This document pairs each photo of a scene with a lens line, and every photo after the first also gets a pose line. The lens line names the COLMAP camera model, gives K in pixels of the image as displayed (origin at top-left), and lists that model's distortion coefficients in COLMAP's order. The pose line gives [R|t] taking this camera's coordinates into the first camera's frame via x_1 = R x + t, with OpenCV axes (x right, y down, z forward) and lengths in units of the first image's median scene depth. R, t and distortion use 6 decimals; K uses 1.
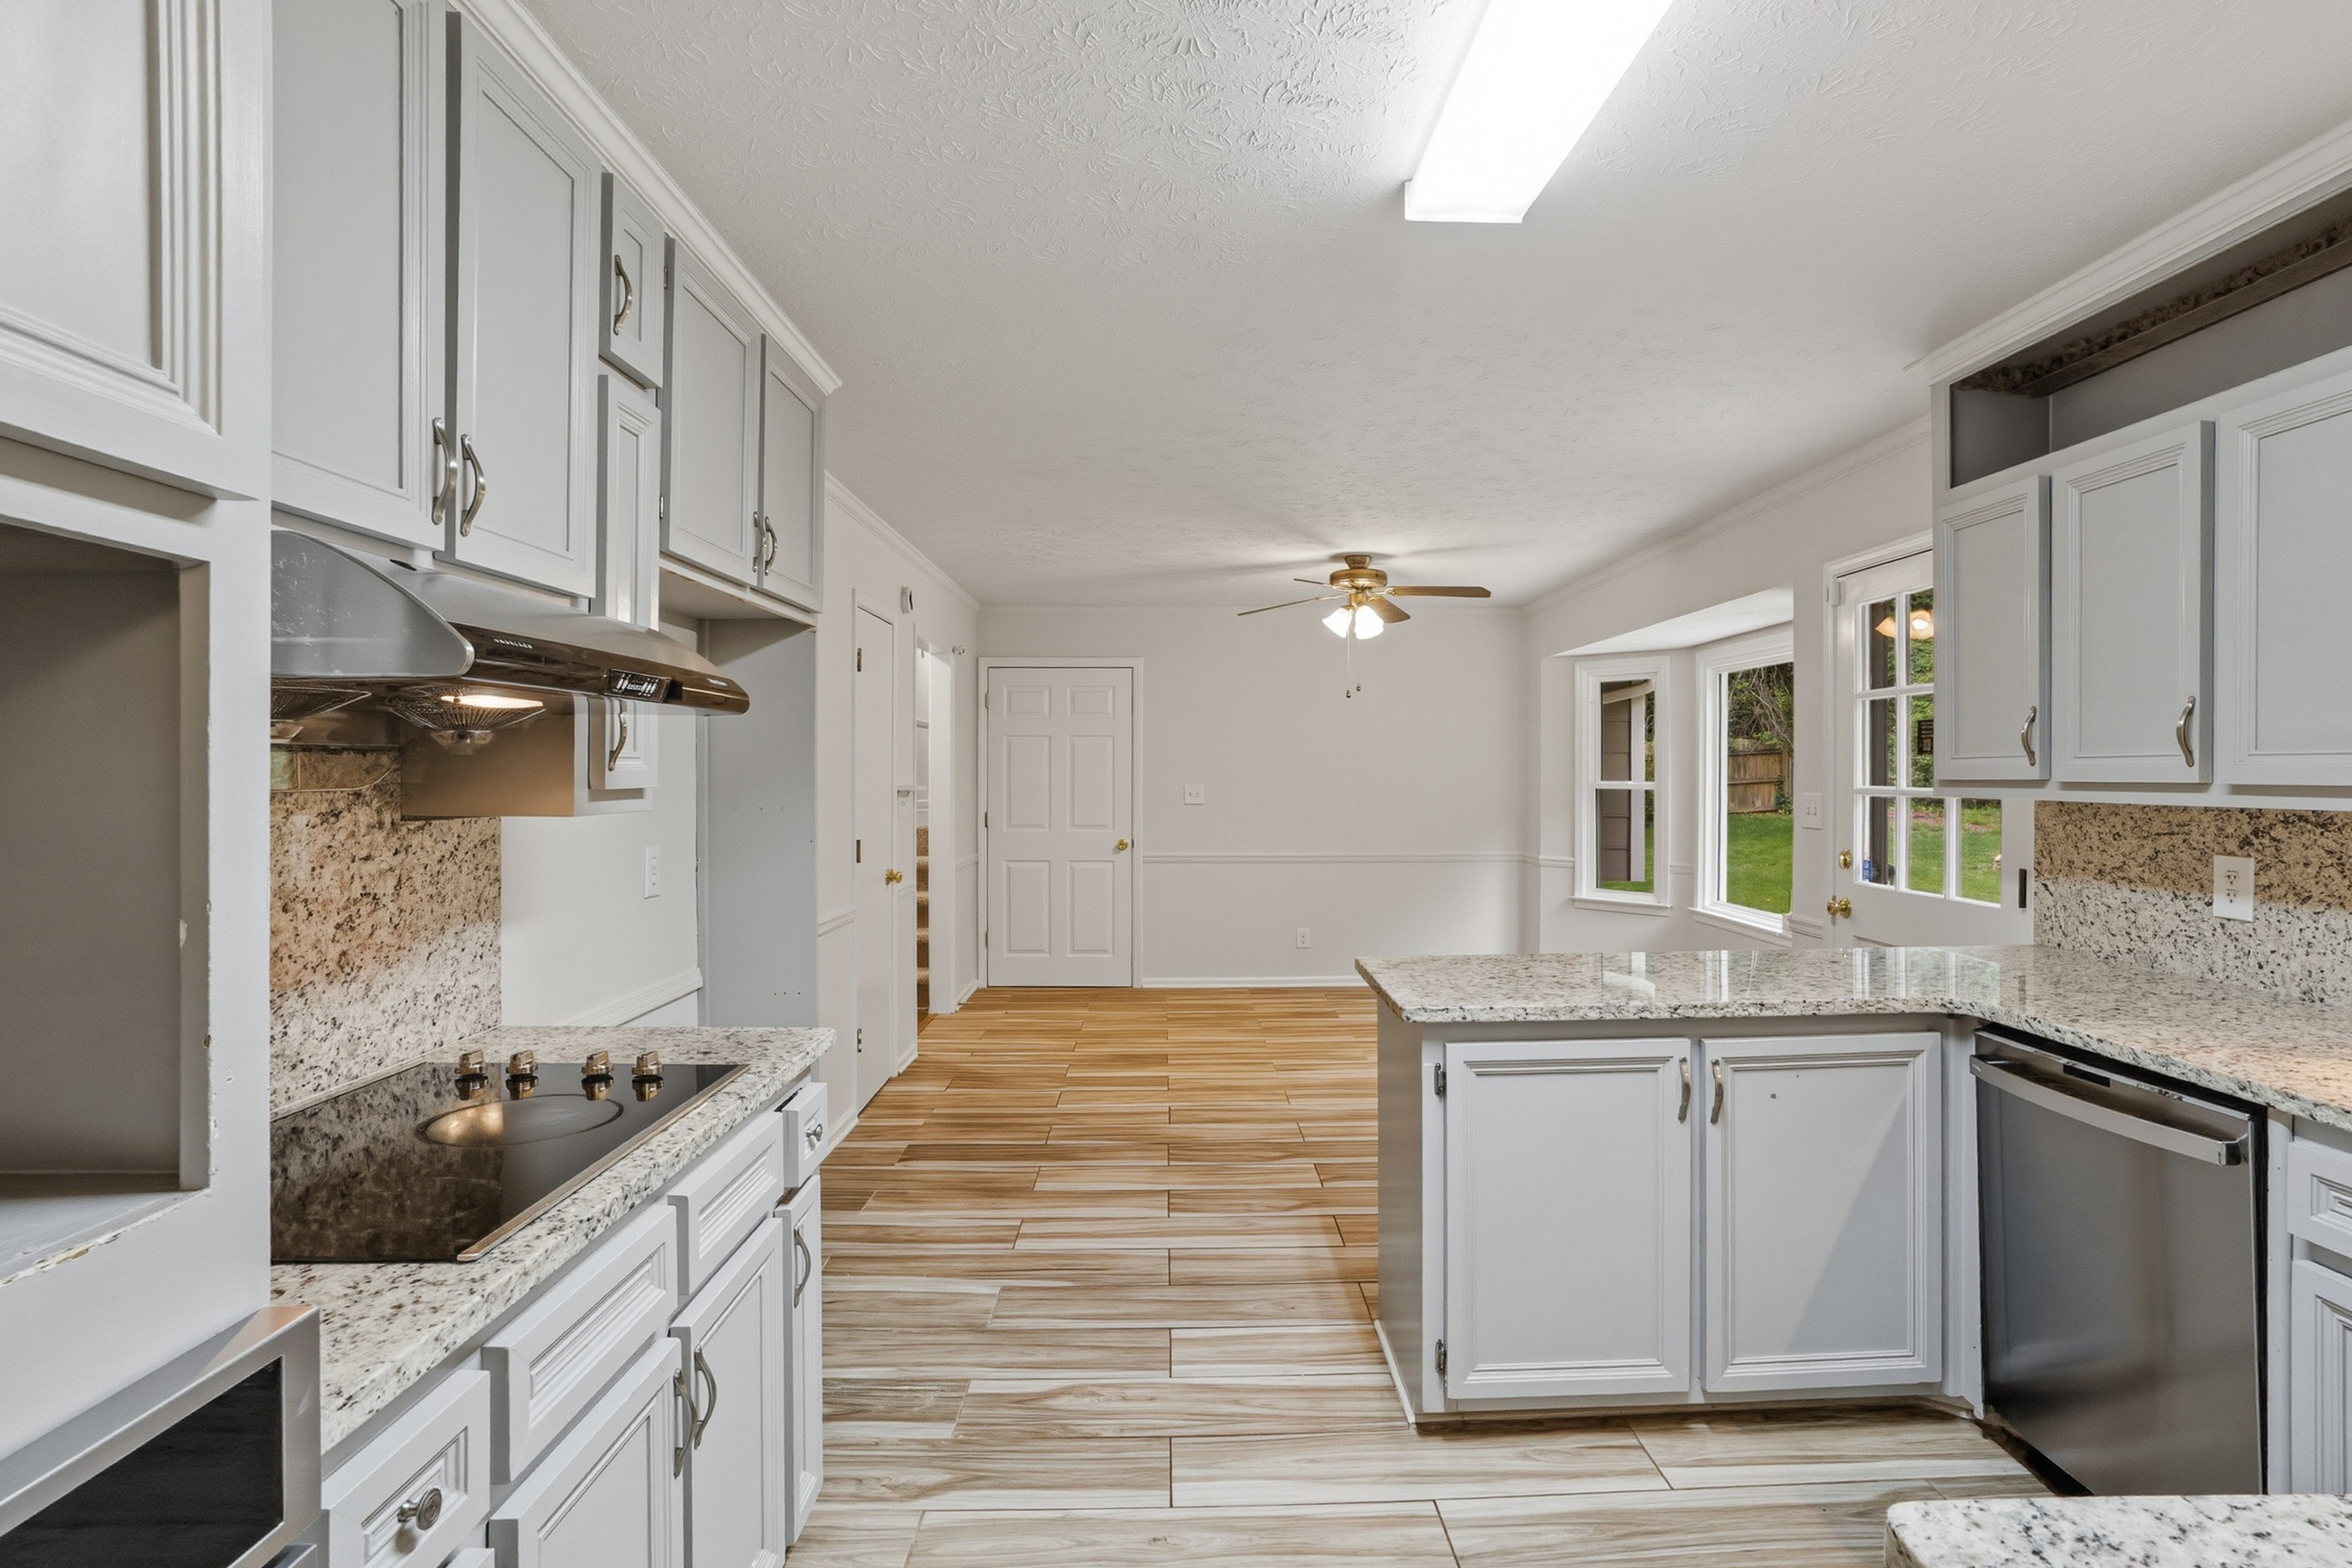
lens RADIAL K [[1154.3, 0, 1200.4], [0, 1154.3, 771.7], [0, 0, 1]] dist [-0.054381, 0.006367]
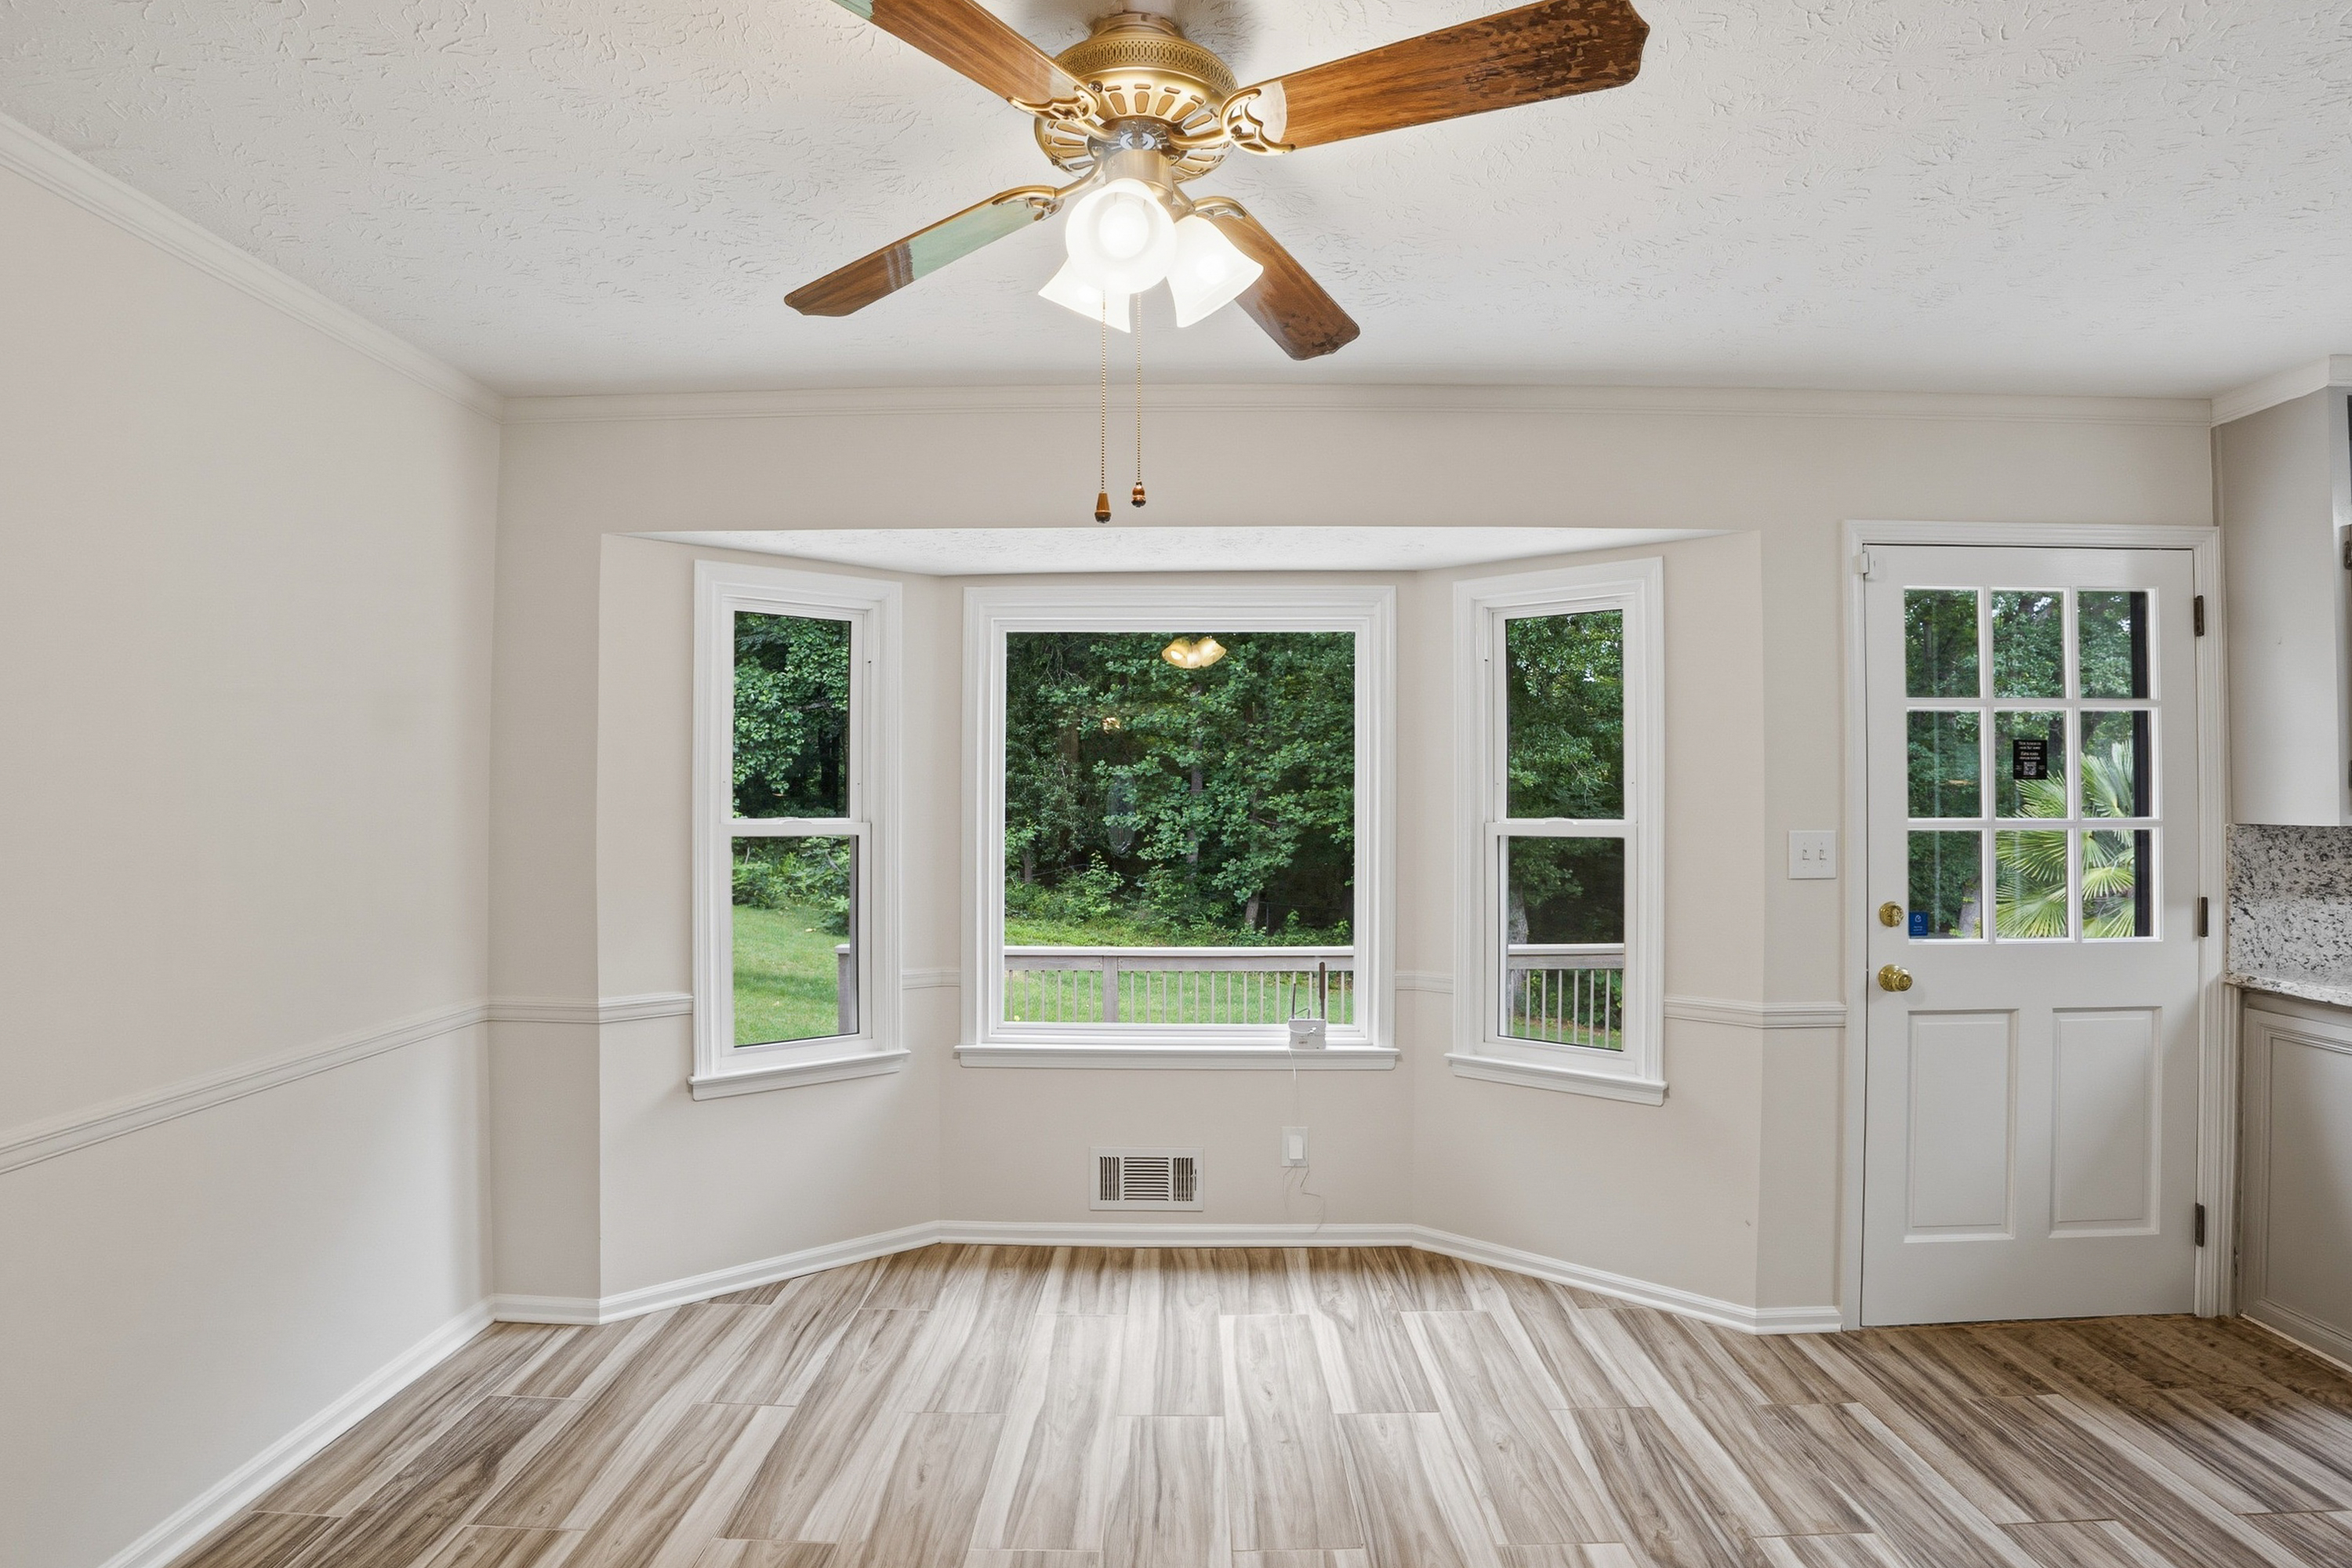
lens RADIAL K [[1154.4, 0, 1174.1], [0, 1154.4, 794.0], [0, 0, 1]] dist [-0.054381, 0.006367]
pose [[0.029191, 0.009183, 0.999532, -0.365337], [0.000878, 0.999957, -0.009212, 0.005239], [-0.999573, 0.001146, 0.029181, 2.542849]]
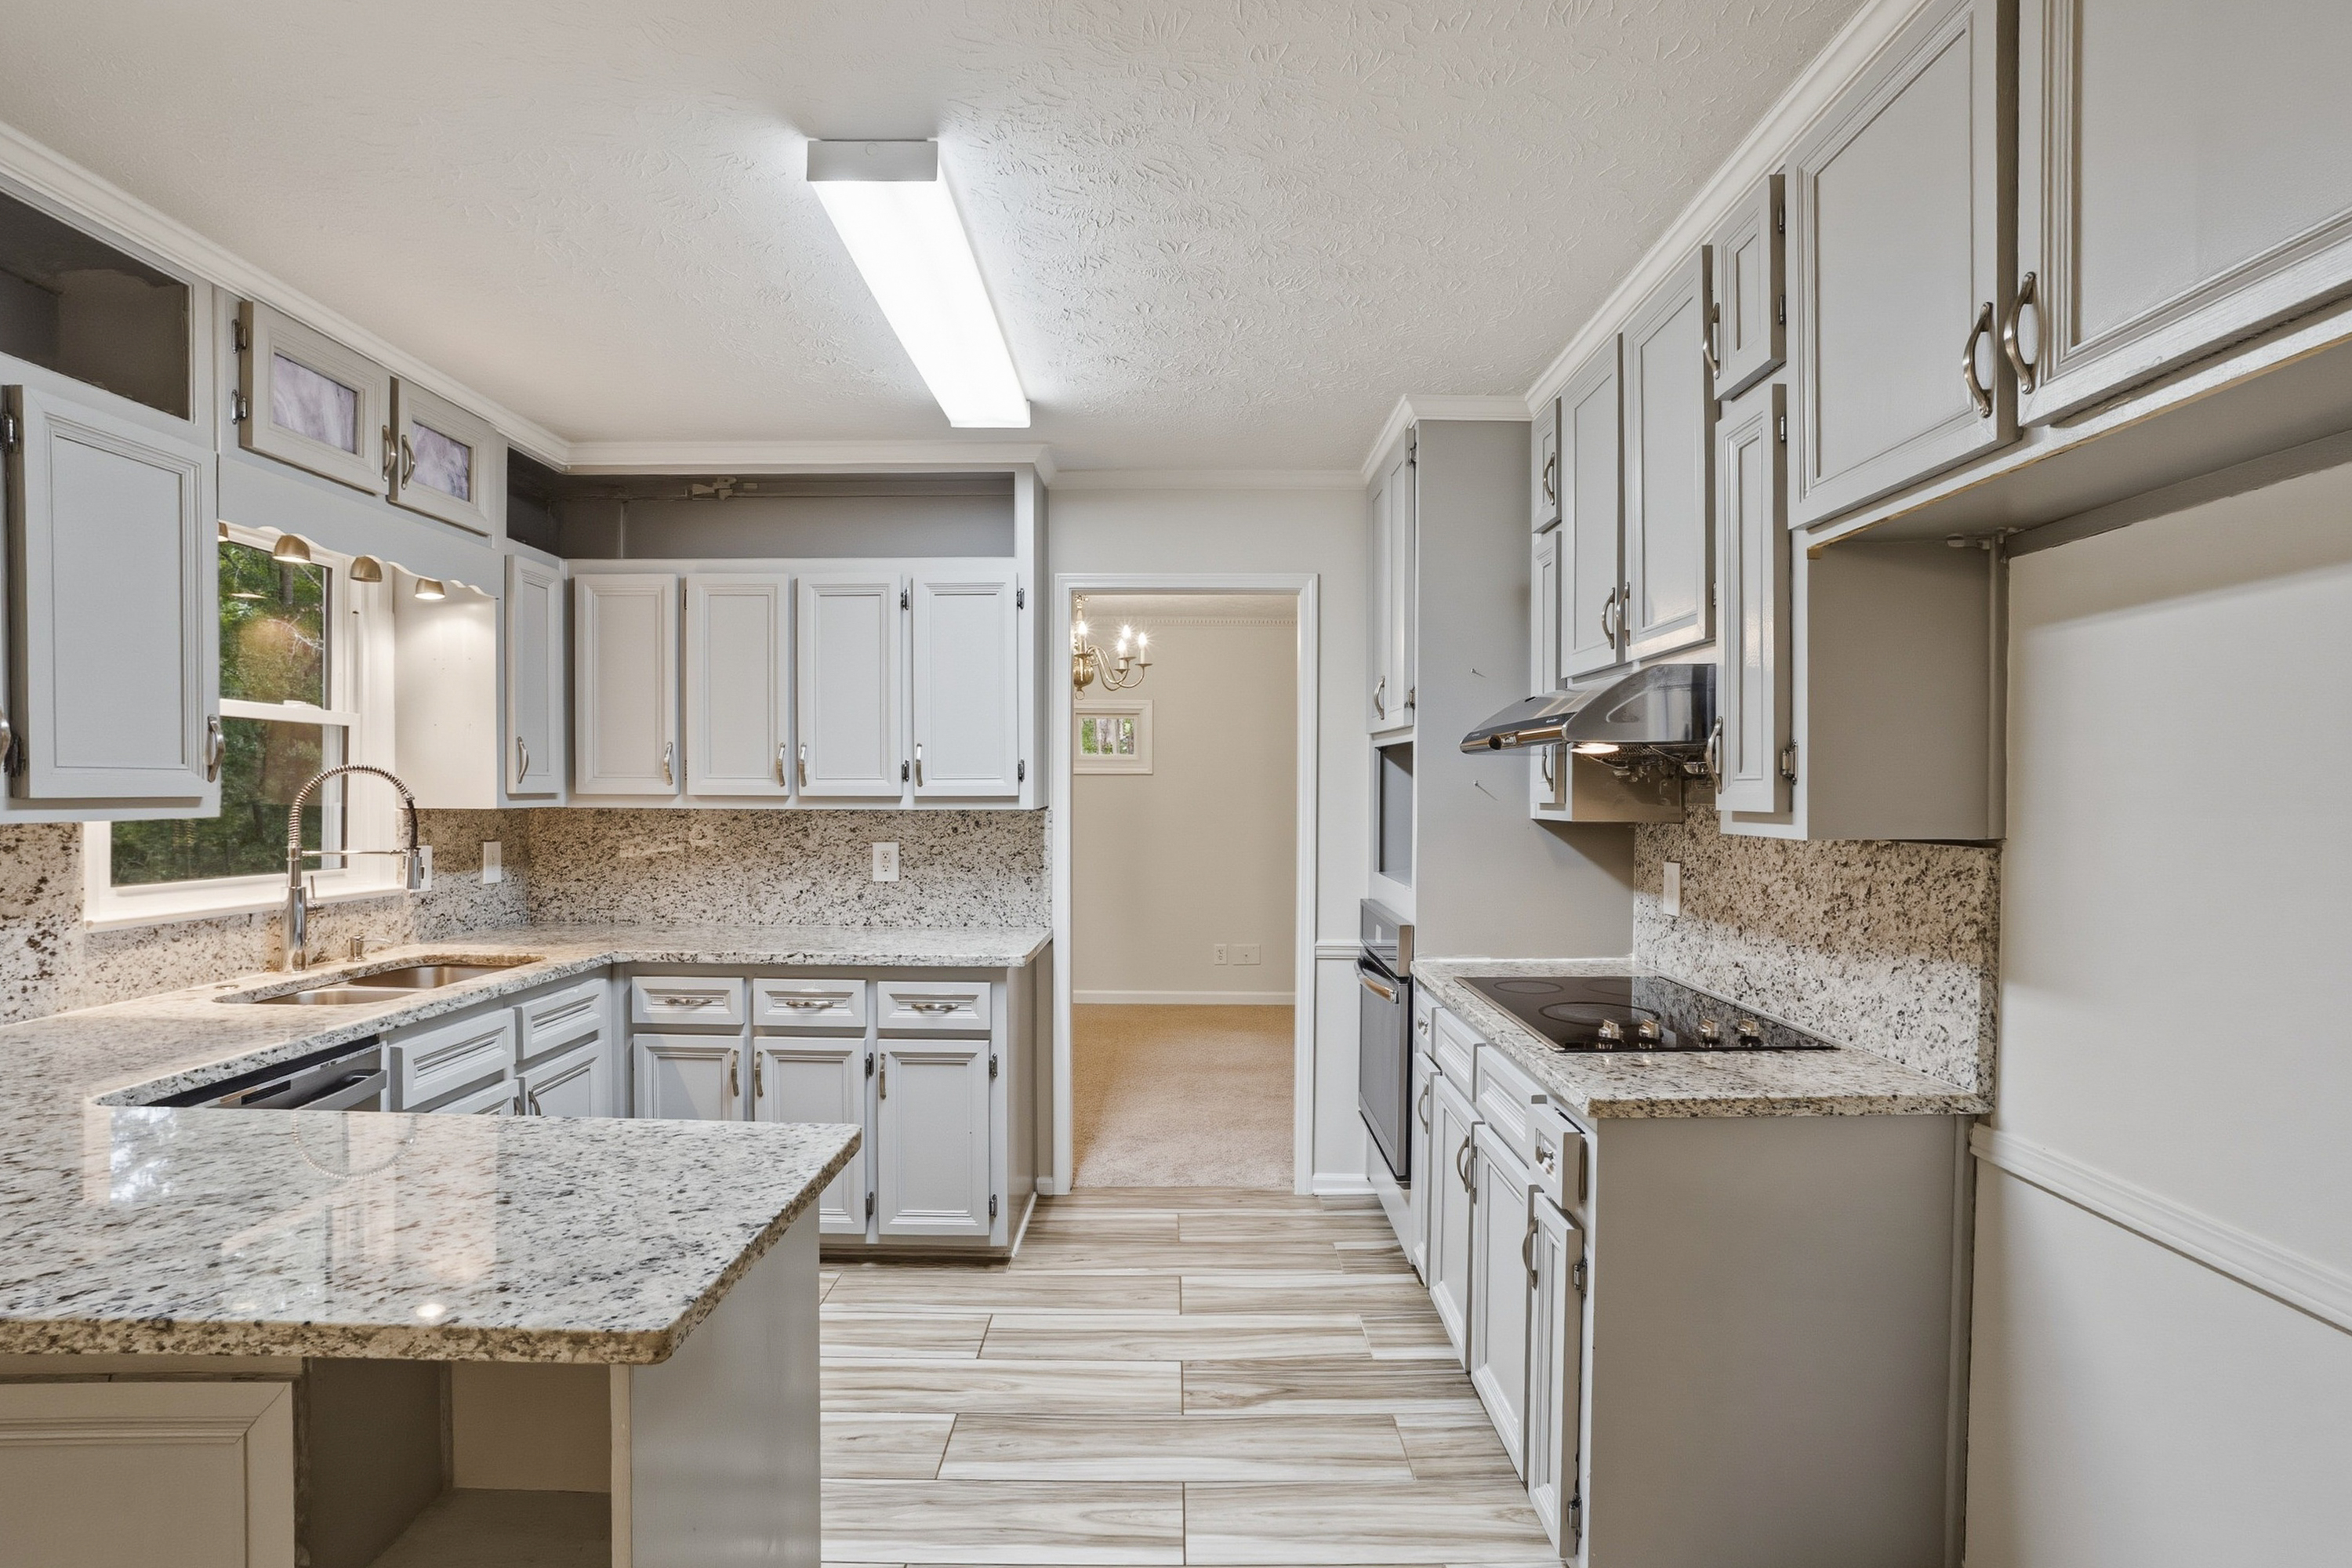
lens RADIAL K [[1154.4, 0, 1178.2], [0, 1154.4, 797.1], [0, 0, 1]] dist [-0.054381, 0.006367]
pose [[-0.999516, -0.005640, 0.030584, -0.040308], [-0.005486, 0.999972, 0.005113, 0.000689], [-0.030612, 0.004942, -0.999519, 1.723852]]
